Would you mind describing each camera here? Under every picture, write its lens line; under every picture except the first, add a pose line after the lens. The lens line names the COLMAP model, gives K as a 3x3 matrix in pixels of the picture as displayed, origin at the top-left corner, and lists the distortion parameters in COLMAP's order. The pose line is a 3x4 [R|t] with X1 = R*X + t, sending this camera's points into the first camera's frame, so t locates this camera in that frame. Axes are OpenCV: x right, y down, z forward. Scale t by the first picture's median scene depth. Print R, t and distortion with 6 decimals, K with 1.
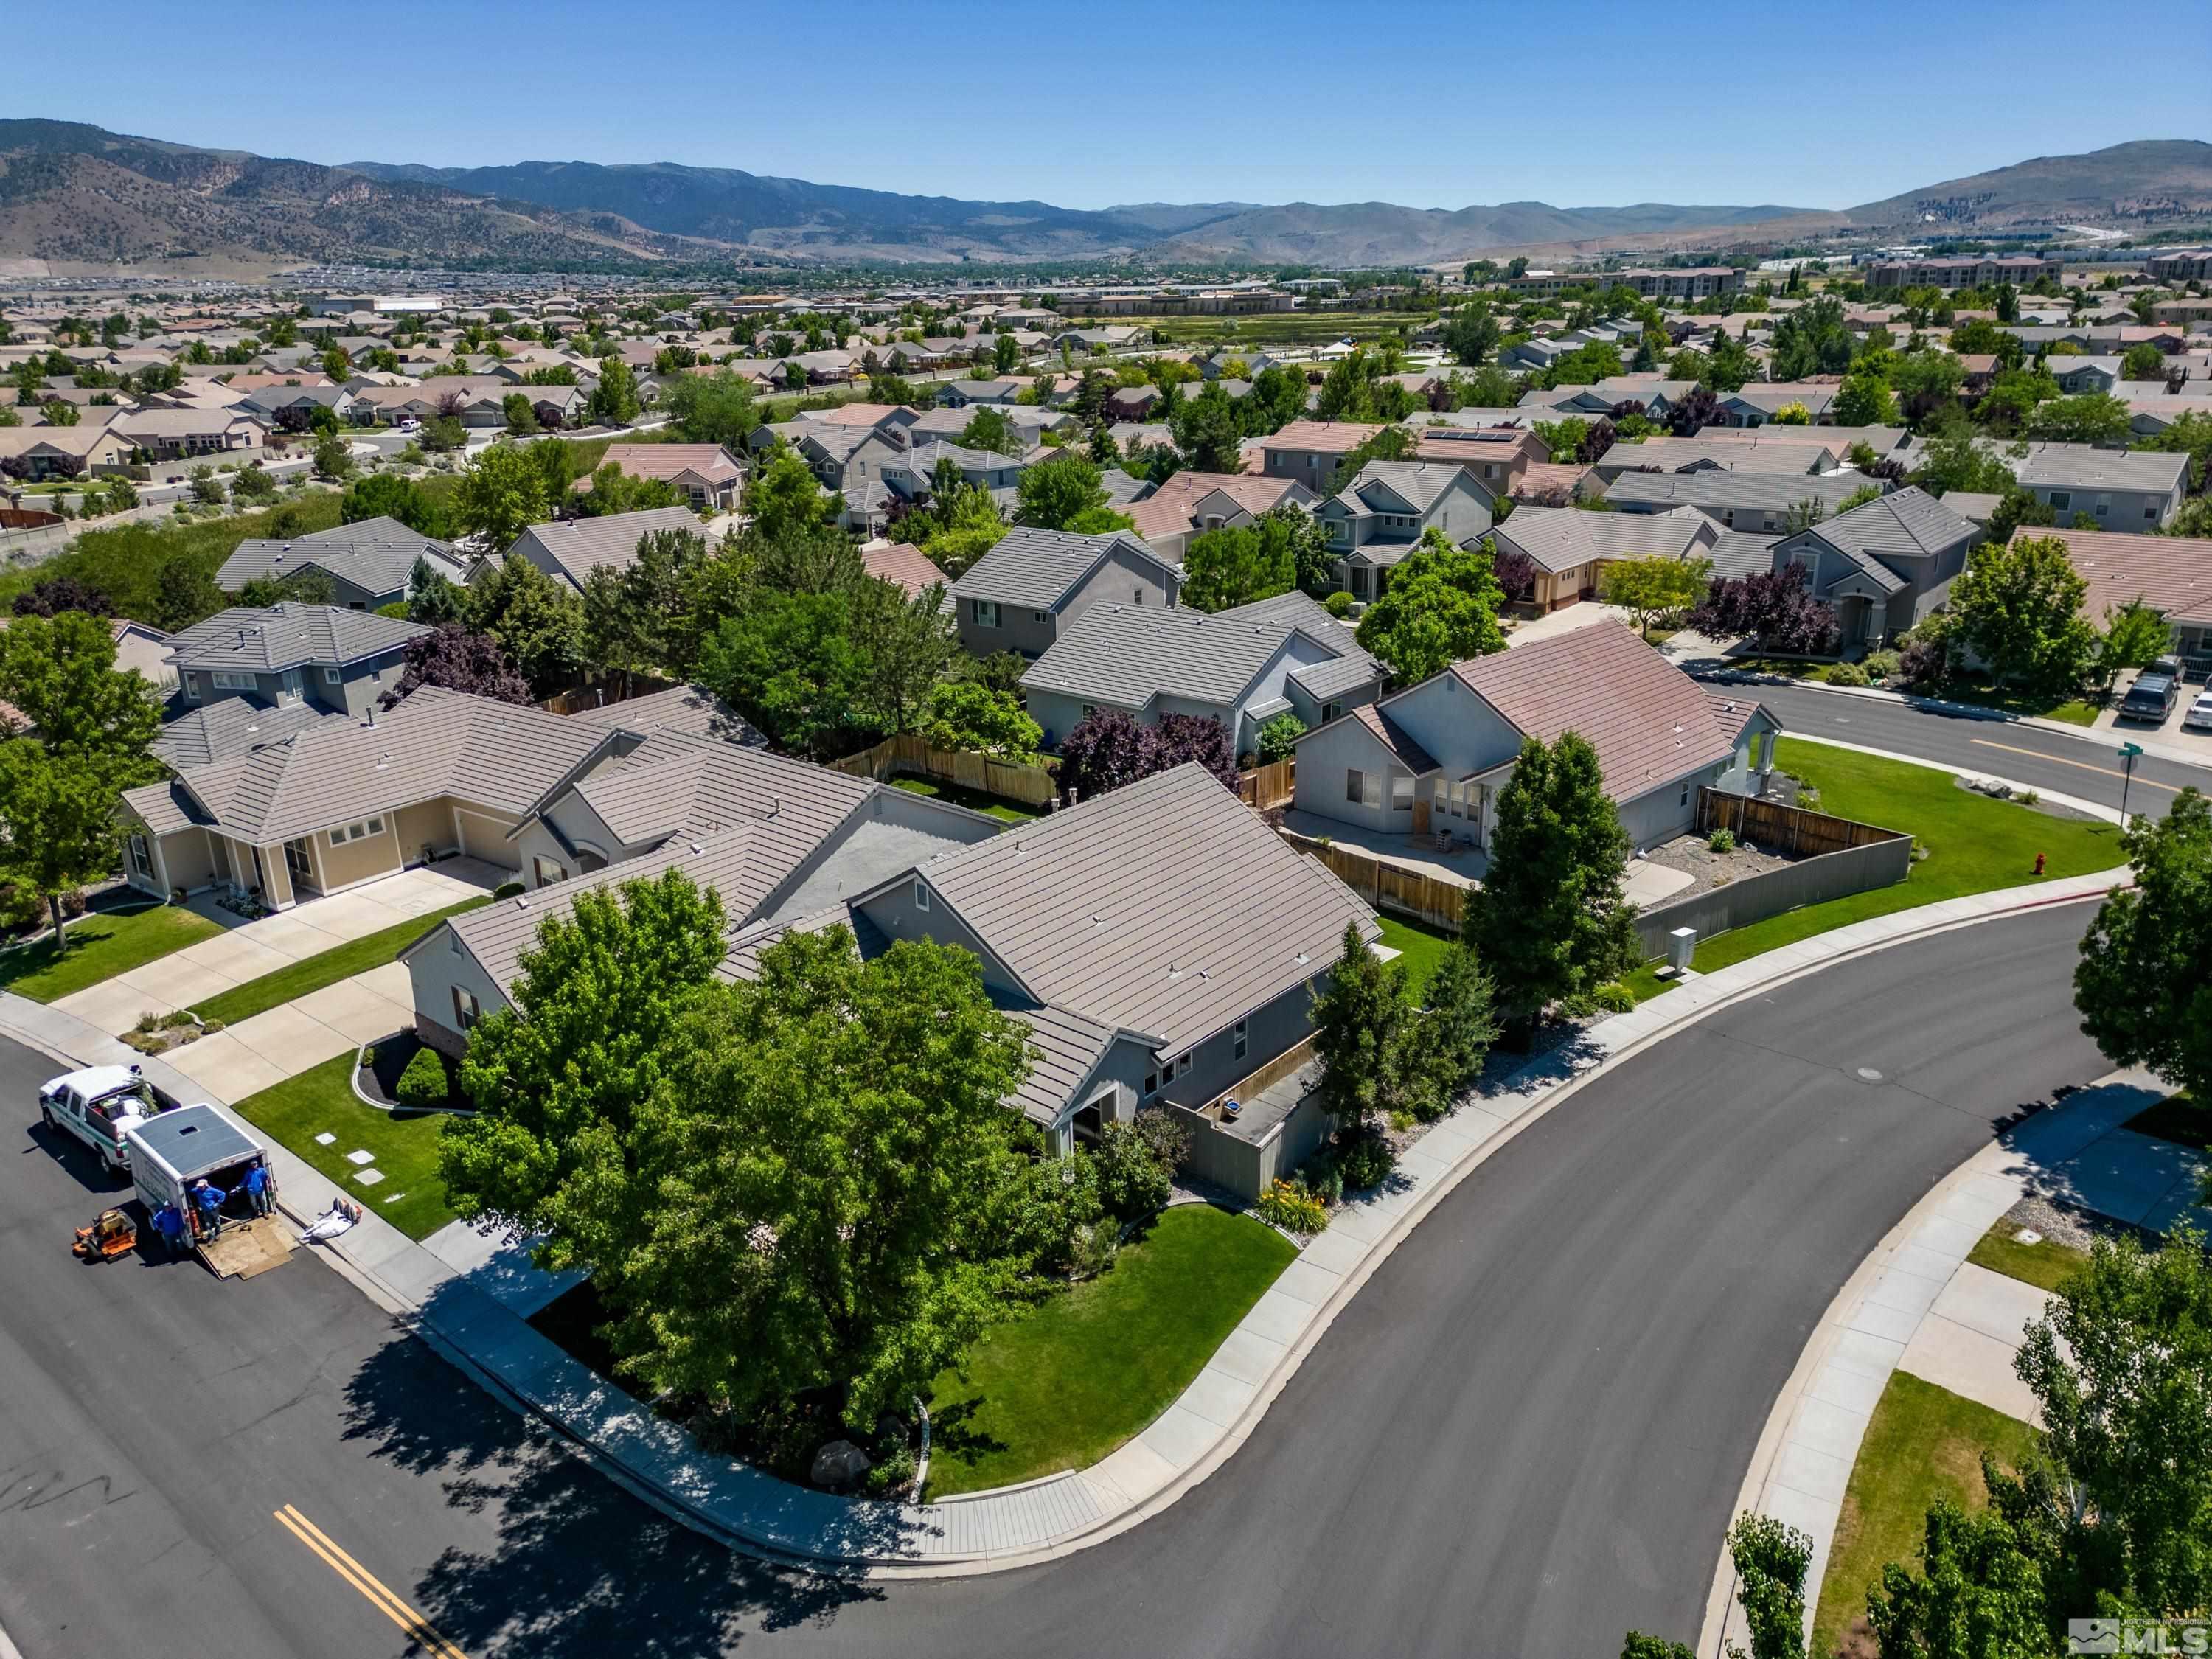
lens RADIAL K [[1553.6, 0, 1106.9], [0, 1553.6, 830.4], [0, 0, 1]] dist [0.070116, -0.059991]
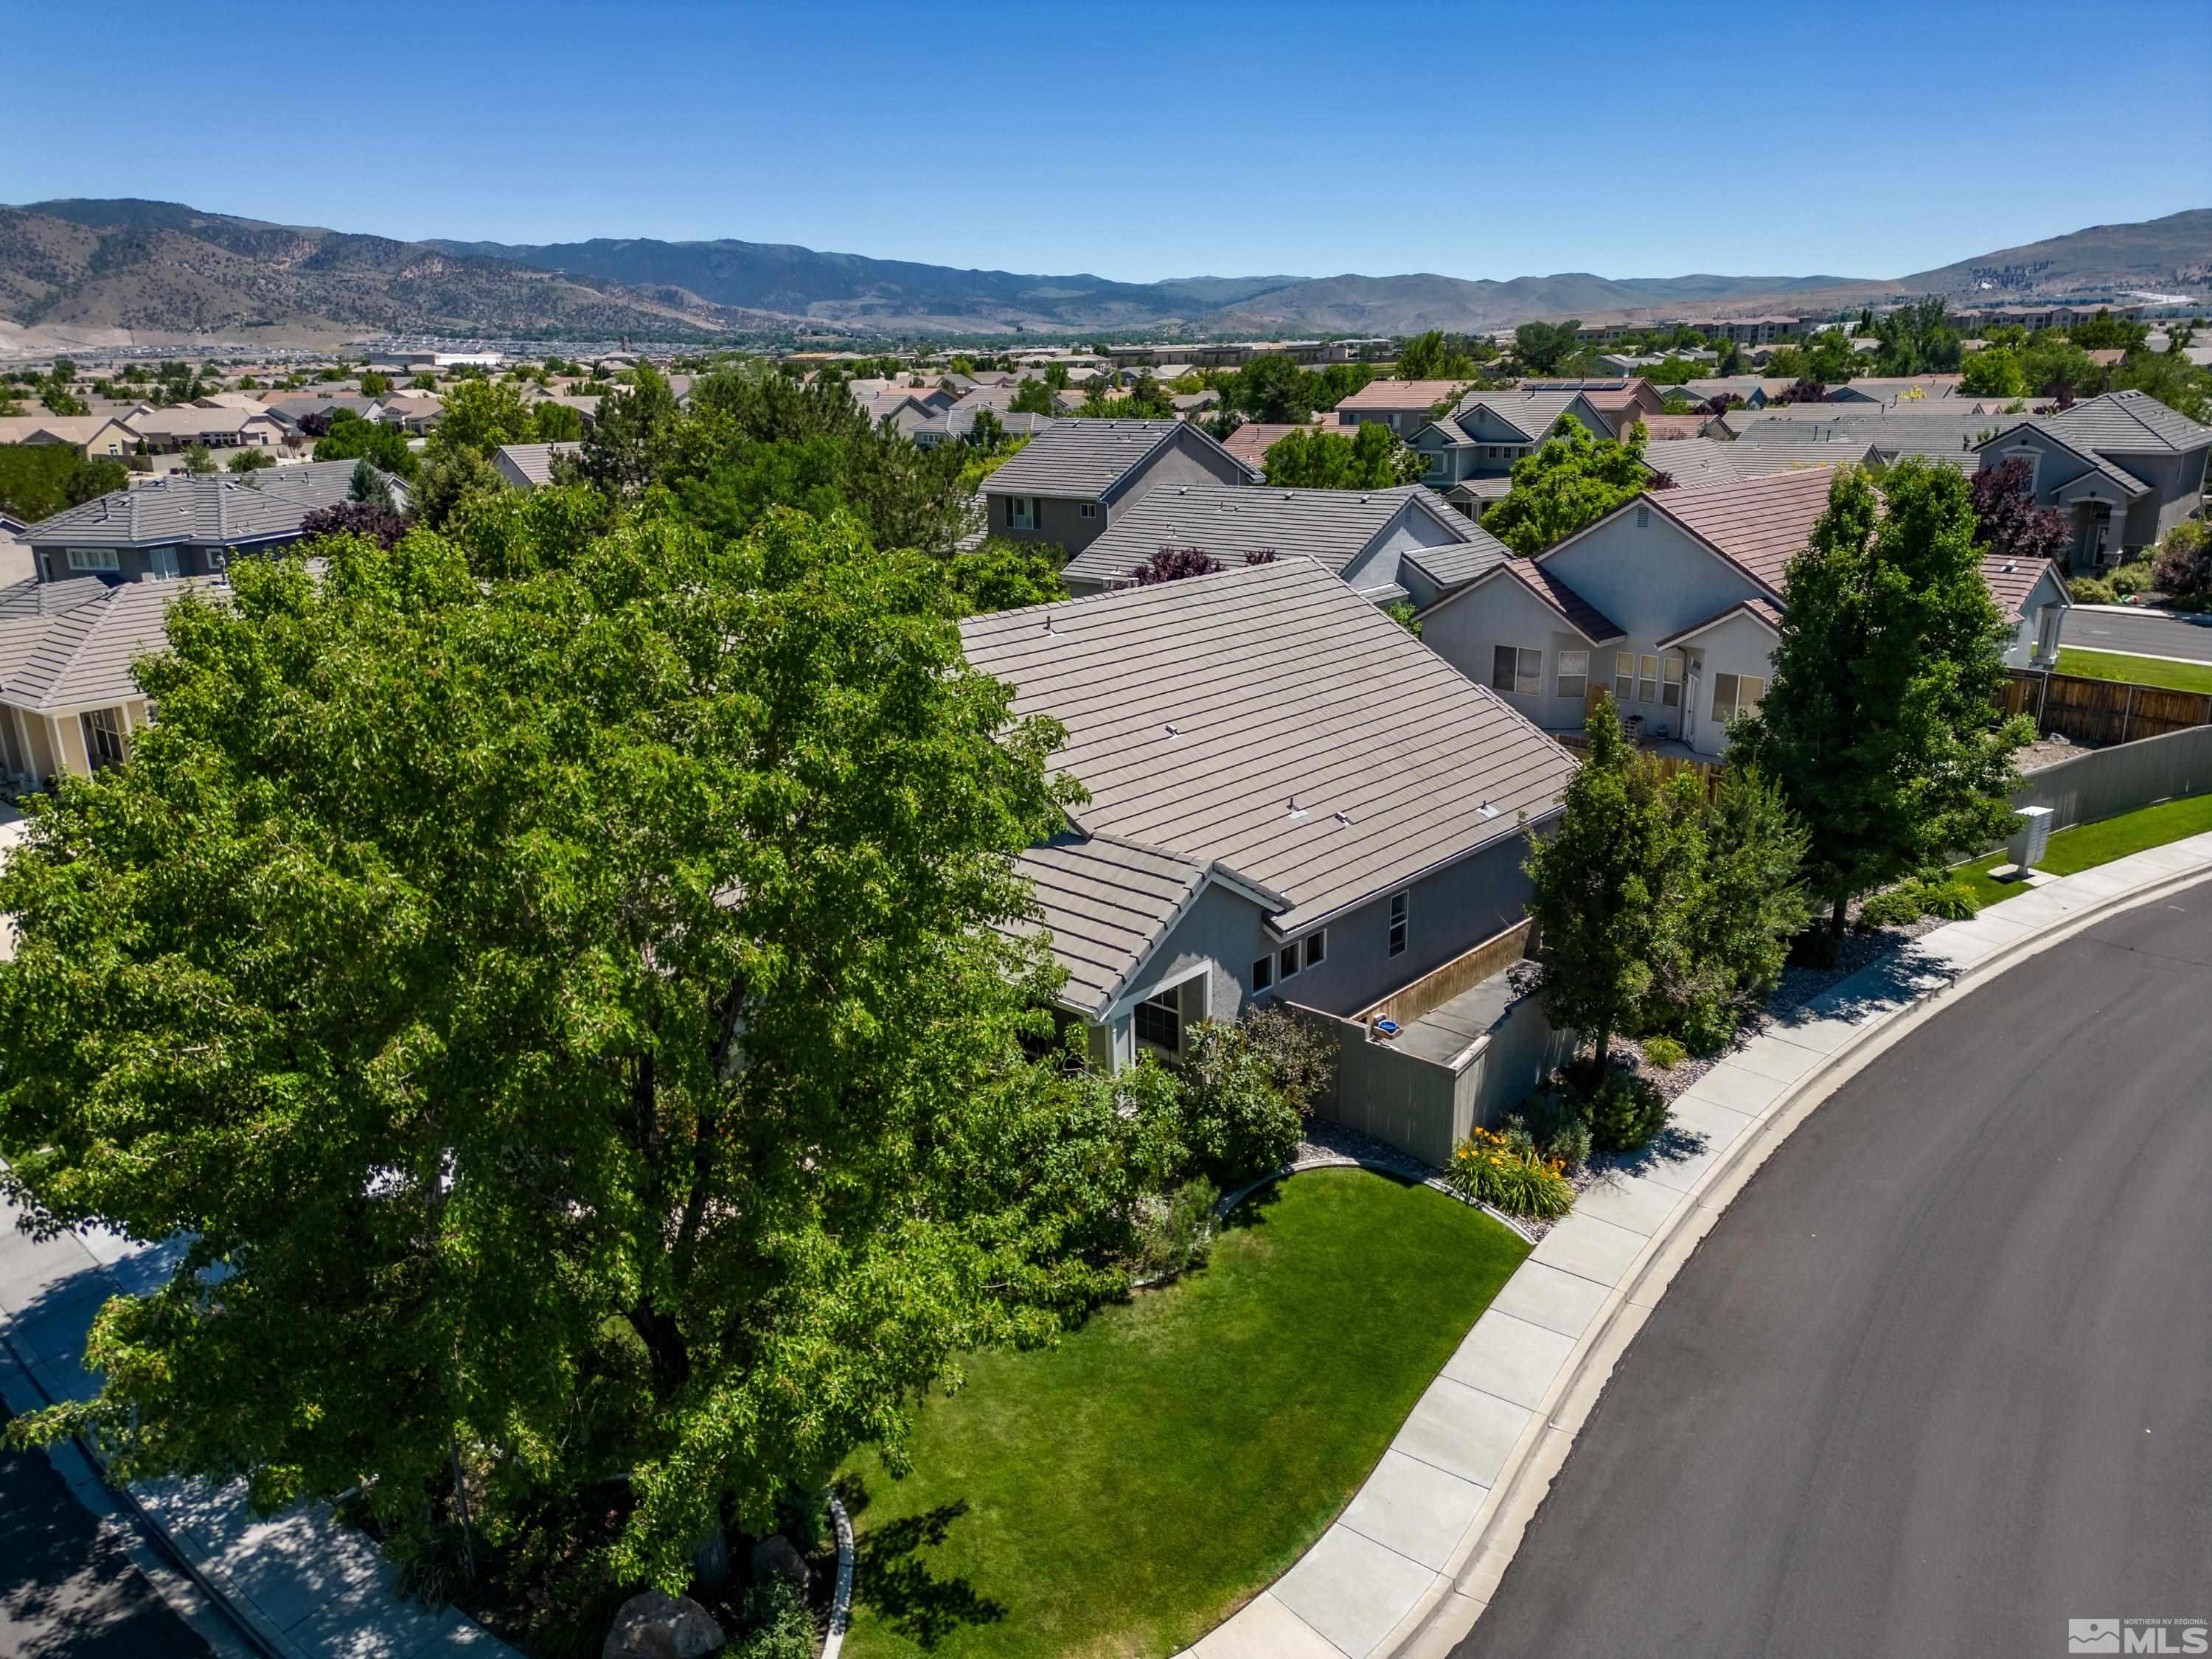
lens RADIAL K [[1550.2, 0, 1106.0], [0, 1550.2, 829.5], [0, 0, 1]] dist [0.056735, -0.043863]
pose [[0.999499, 0.007998, -0.030639, -0.013813], [-0.009322, 0.999019, -0.043293, 0.126713], [0.030262, 0.043557, 0.998593, 0.371513]]
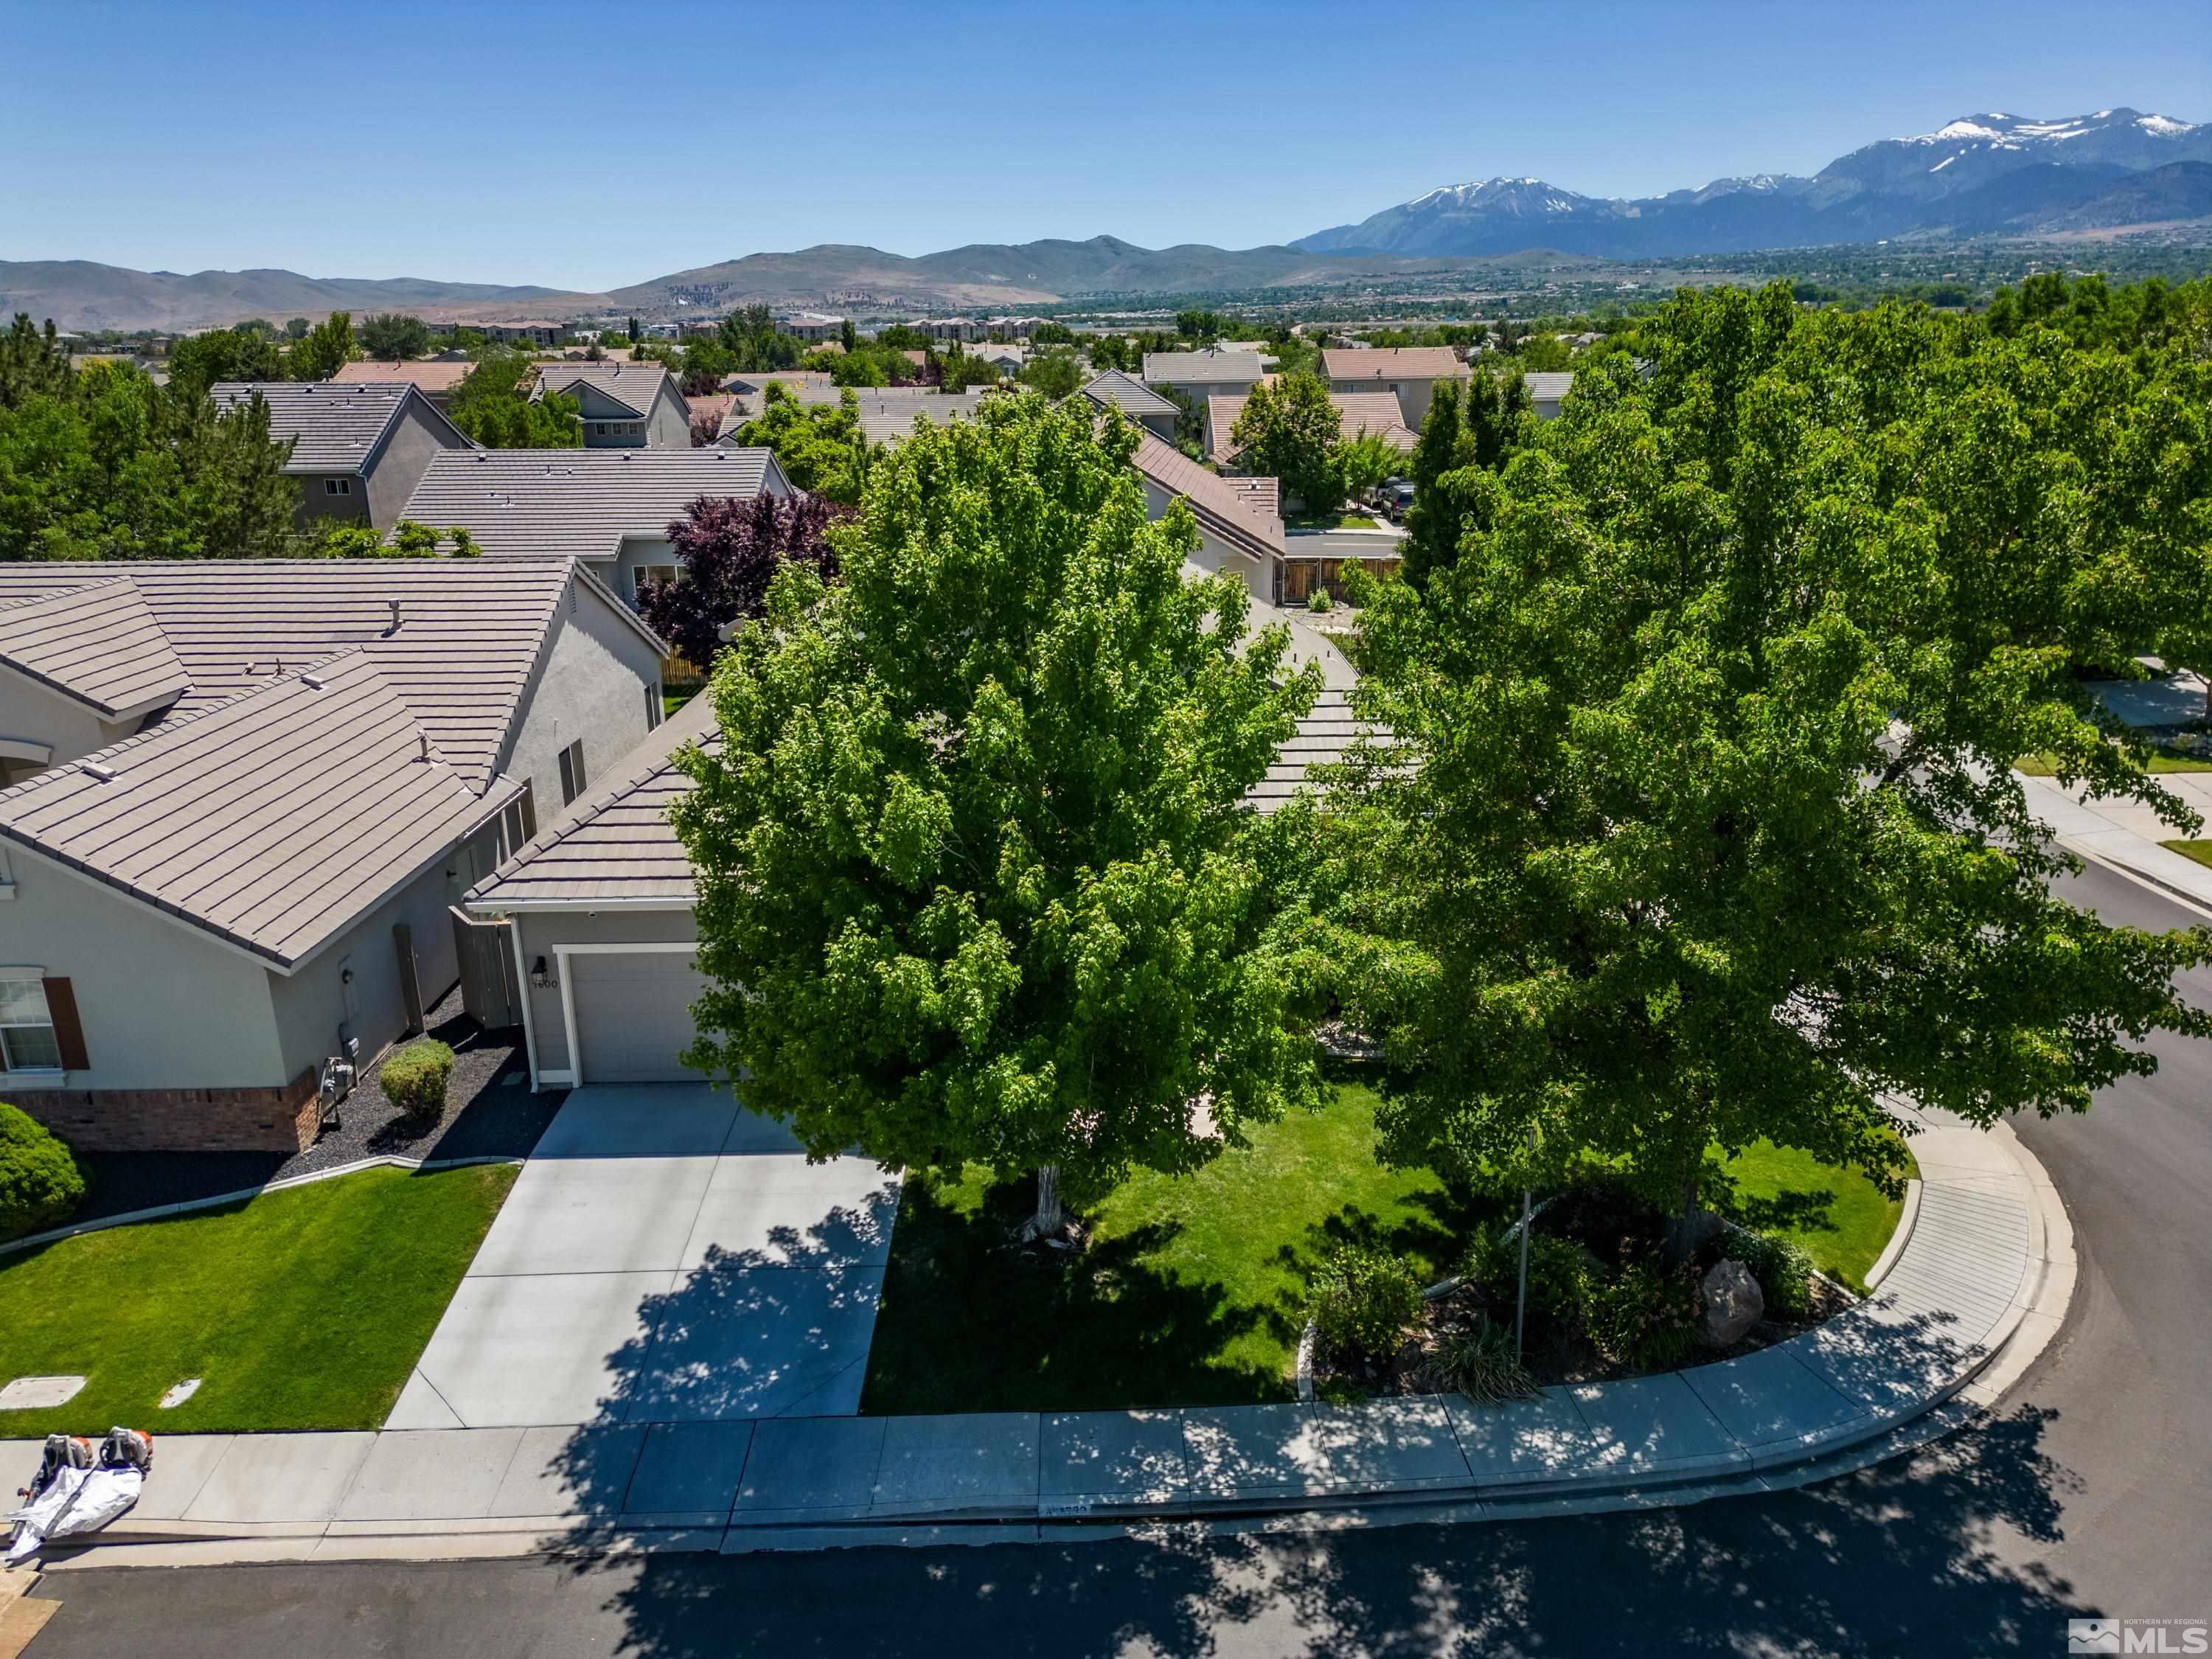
lens RADIAL K [[1550.2, 0, 1106.0], [0, 1550.2, 829.5], [0, 0, 1]] dist [0.056735, -0.043863]
pose [[0.755088, -0.186281, 0.628603, -0.491290], [0.215885, 0.975961, 0.029893, 0.126352], [-0.619060, 0.113134, 0.777152, 0.501625]]
